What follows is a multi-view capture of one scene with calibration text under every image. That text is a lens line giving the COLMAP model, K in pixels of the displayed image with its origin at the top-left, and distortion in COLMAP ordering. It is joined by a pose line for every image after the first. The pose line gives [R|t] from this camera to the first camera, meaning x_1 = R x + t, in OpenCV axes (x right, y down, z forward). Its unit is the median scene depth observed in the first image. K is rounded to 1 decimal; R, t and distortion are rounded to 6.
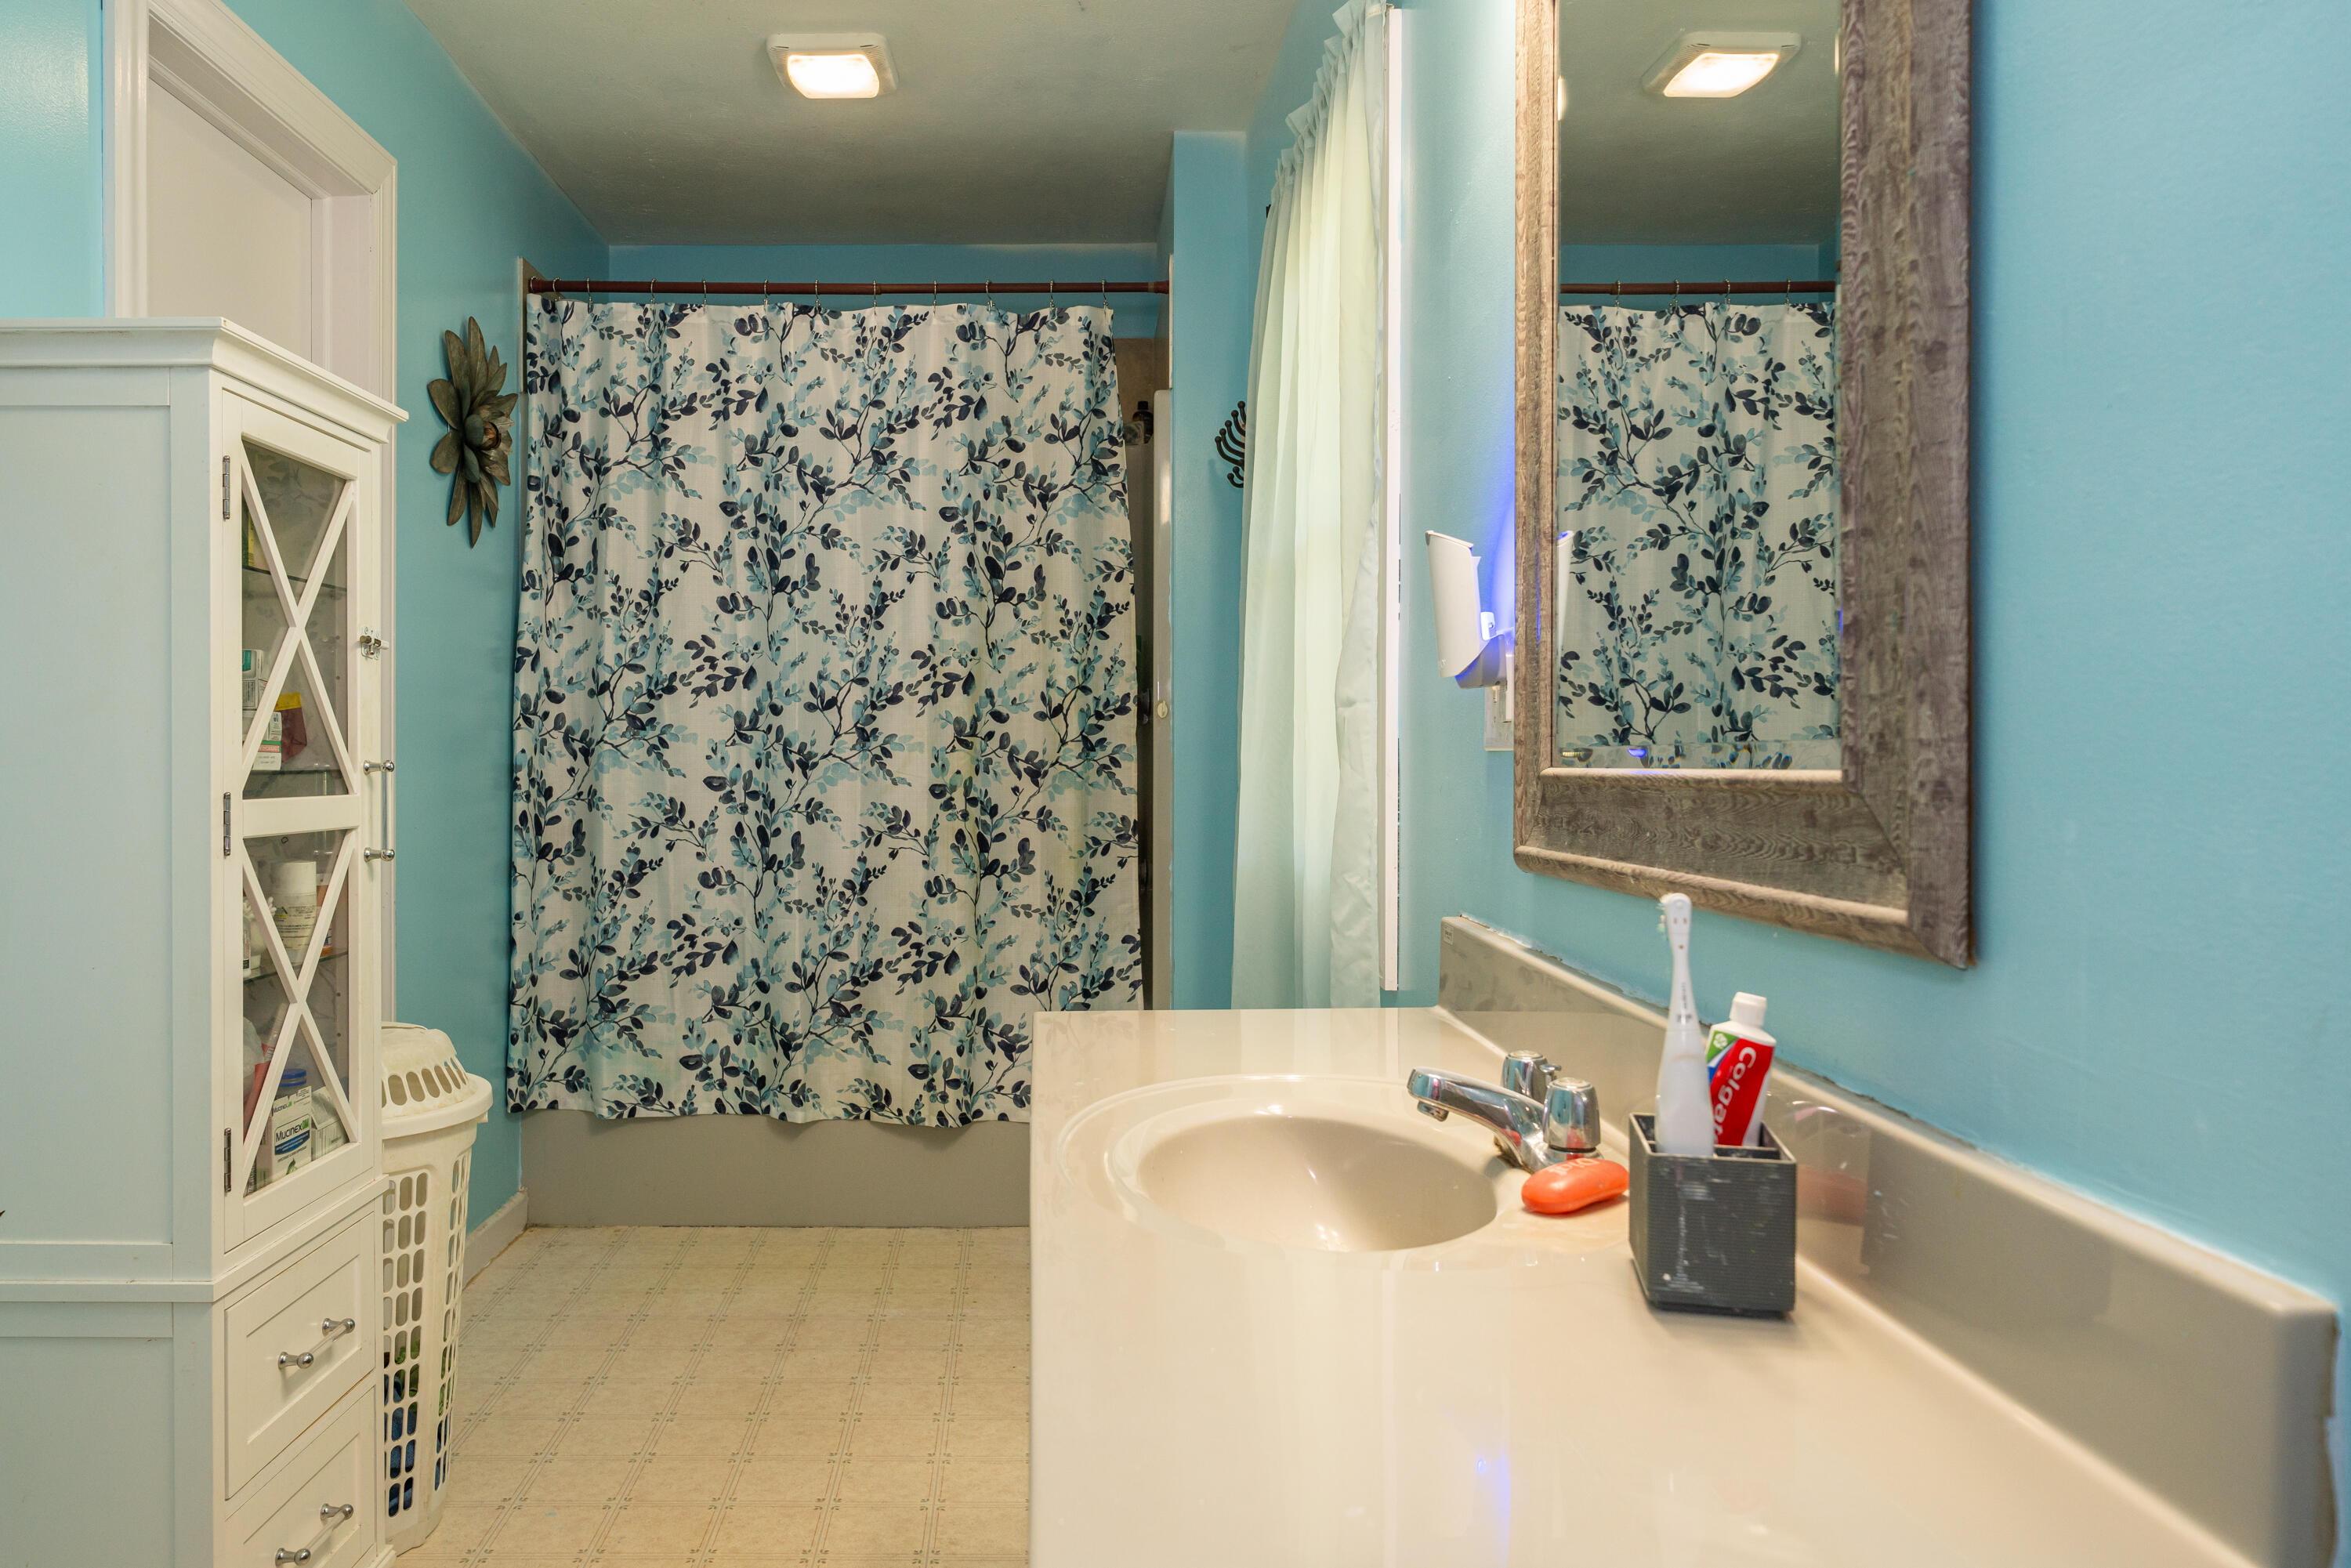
lens RADIAL K [[1659.2, 0, 1168.3], [0, 1659.2, 770.3], [0, 0, 1]] dist [0.002328, -0.001377]
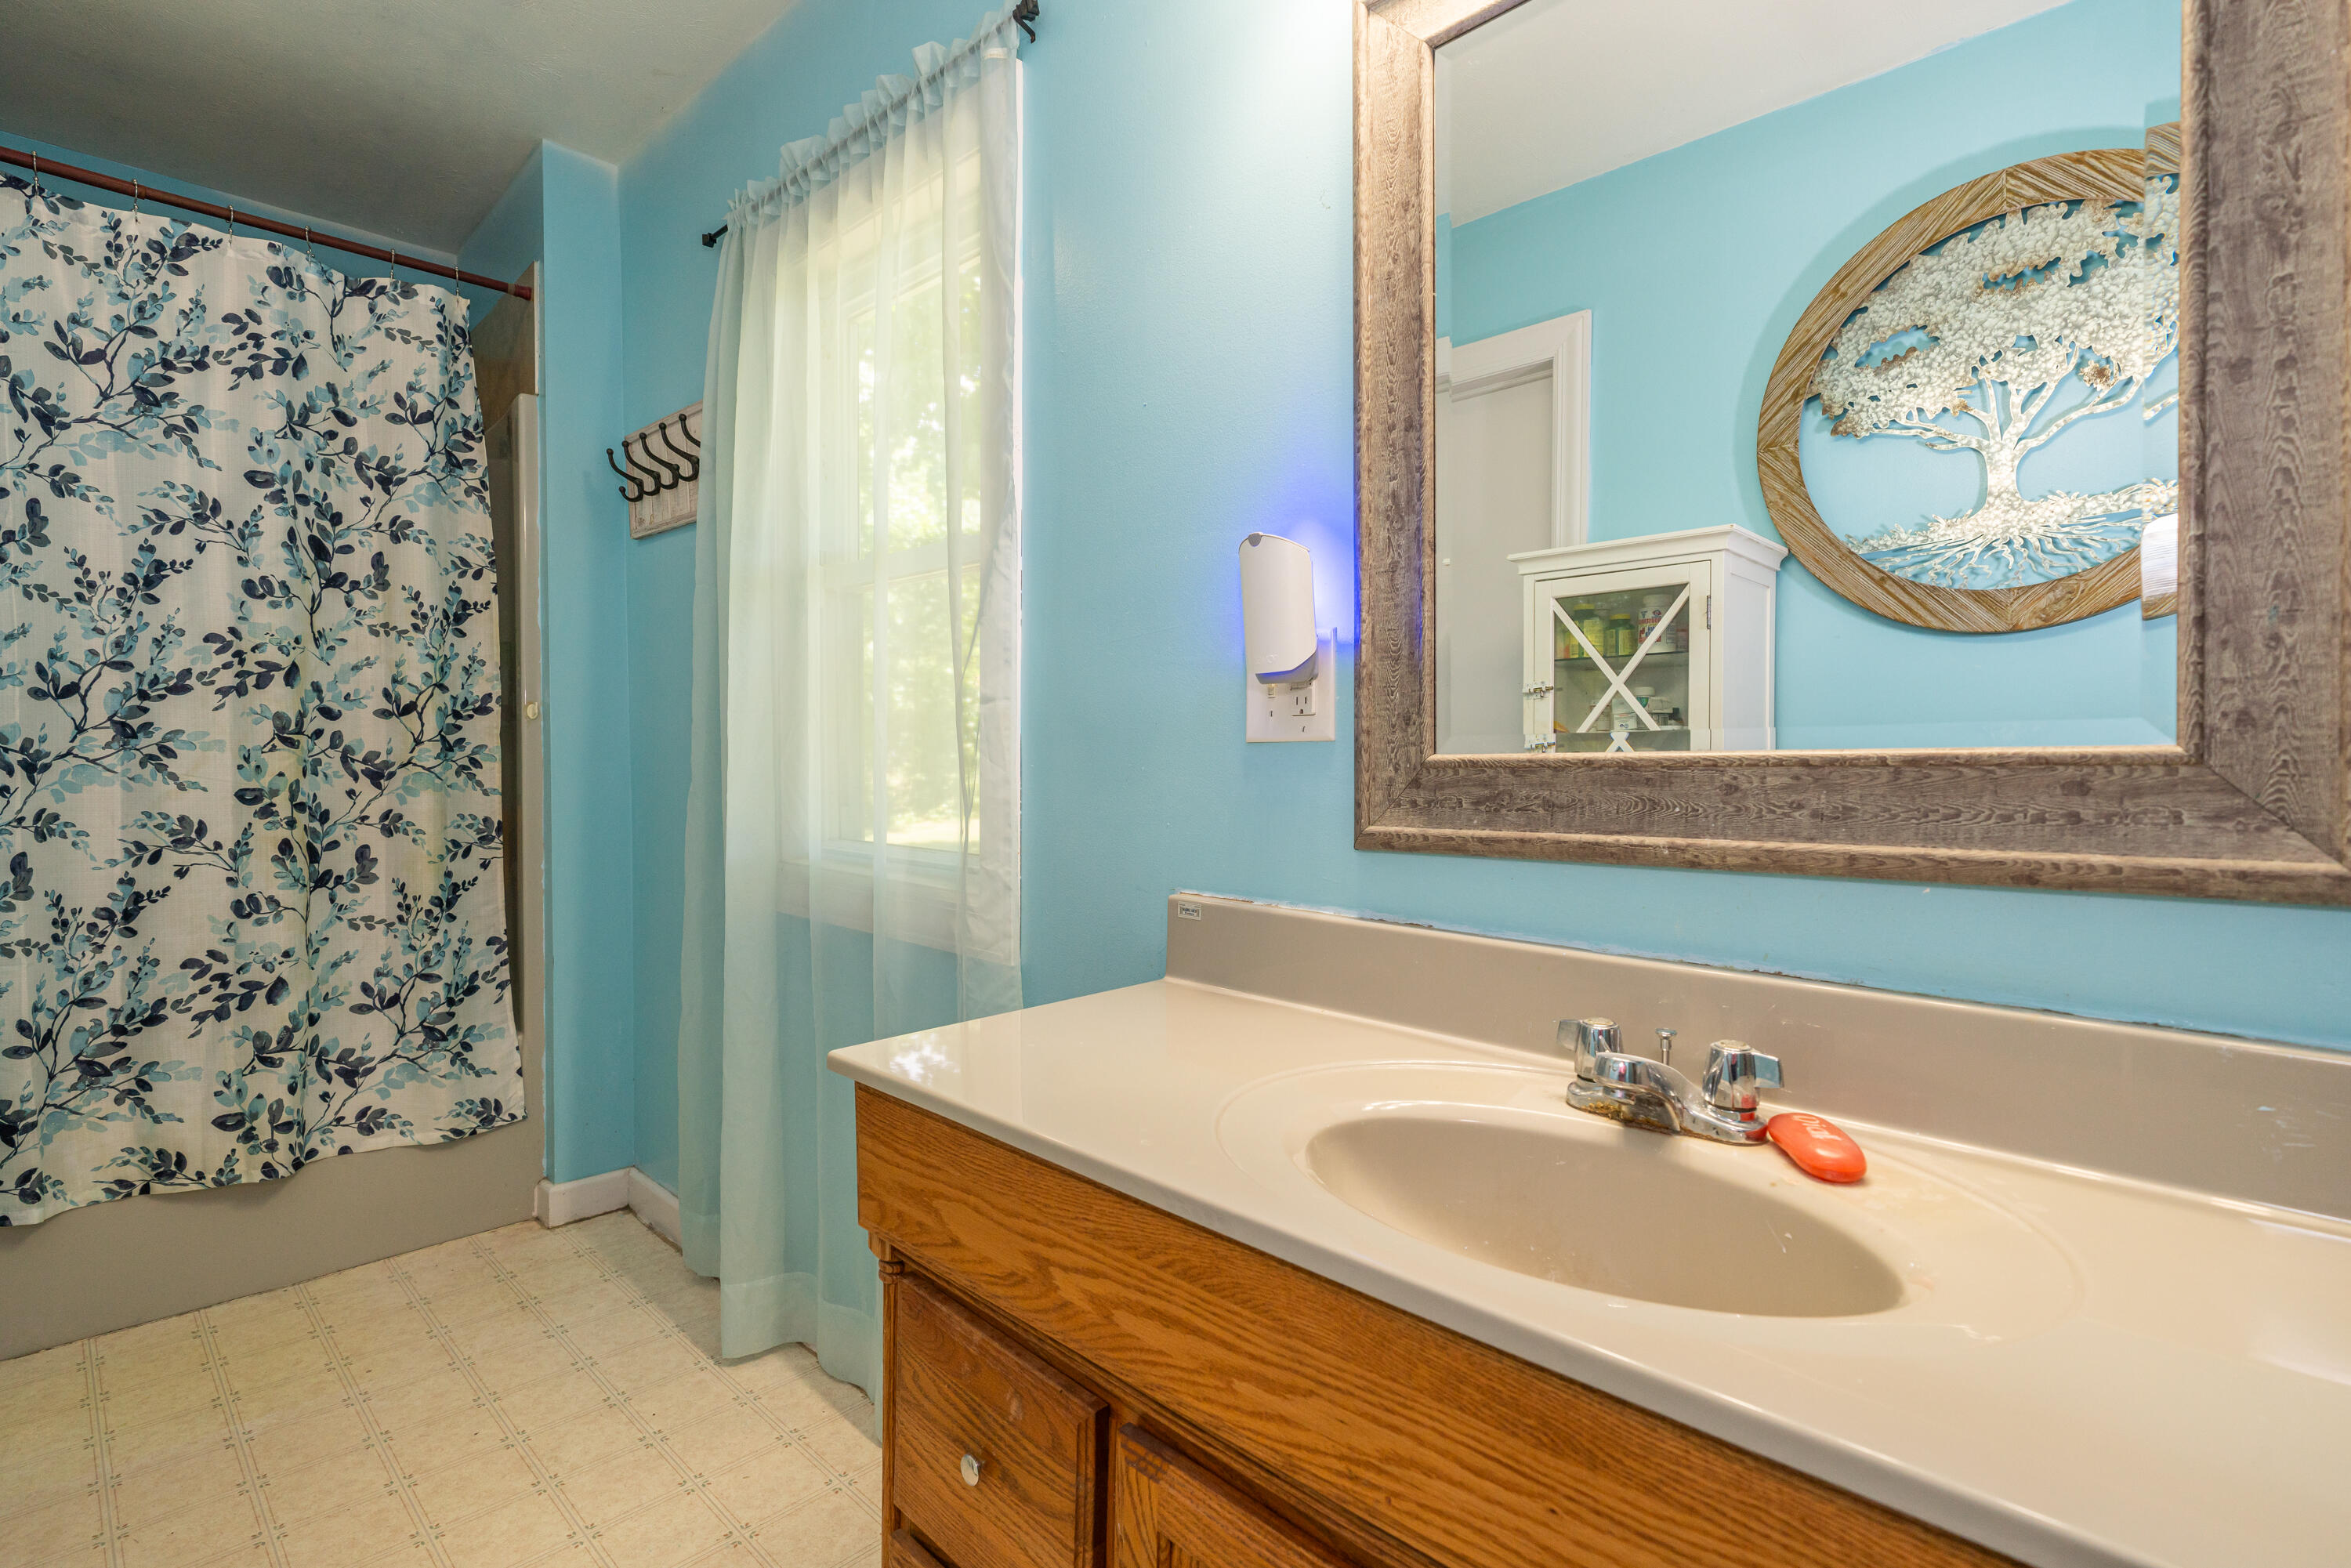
lens RADIAL K [[1088.1, 0, 1177.1], [0, 1088.1, 786.0], [0, 0, 1]] dist [0.000254, 0.001012]
pose [[0.724673, -0.018795, 0.688837, -0.179254], [0.017748, 0.999805, 0.008609, 0.010902], [-0.688864, 0.005987, 0.724865, 0.249991]]
